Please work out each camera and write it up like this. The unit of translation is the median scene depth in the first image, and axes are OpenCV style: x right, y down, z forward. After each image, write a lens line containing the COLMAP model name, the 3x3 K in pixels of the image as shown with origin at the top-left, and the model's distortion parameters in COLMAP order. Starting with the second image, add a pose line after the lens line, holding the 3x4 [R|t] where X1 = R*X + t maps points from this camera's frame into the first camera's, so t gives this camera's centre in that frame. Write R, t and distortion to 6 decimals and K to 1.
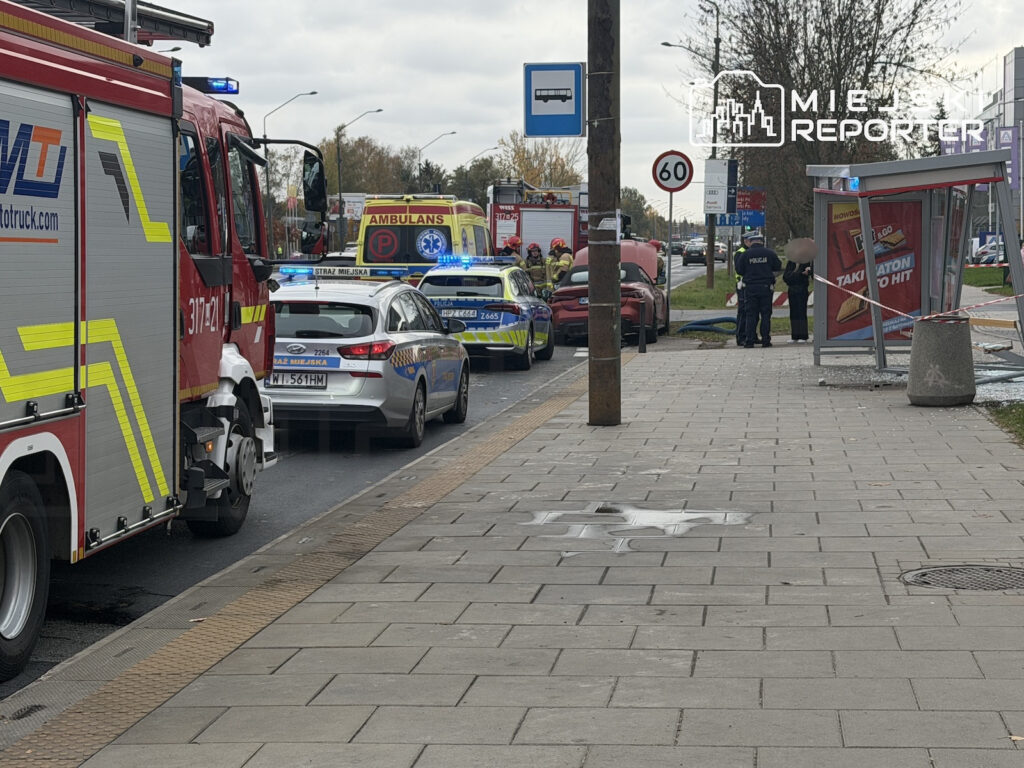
lens RADIAL K [[2077.2, 0, 512.0], [0, 2077.2, 384.0], [0, 0, 1]] dist [0.040130, 0.177182]
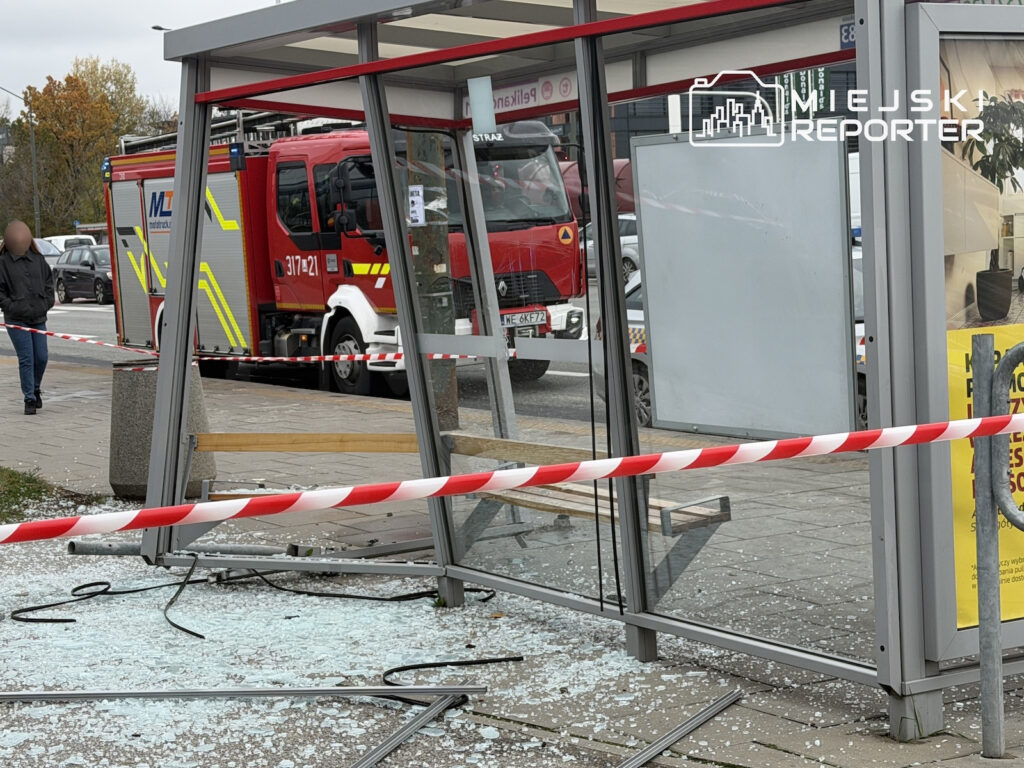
lens RADIAL K [[2077.2, 0, 512.0], [0, 2077.2, 384.0], [0, 0, 1]] dist [0.040130, 0.177182]
pose [[-0.781943, 0.088016, -0.617105, 1.016971], [0.007163, 0.991185, 0.132295, -0.205079], [0.623309, 0.099027, -0.775680, 3.059086]]
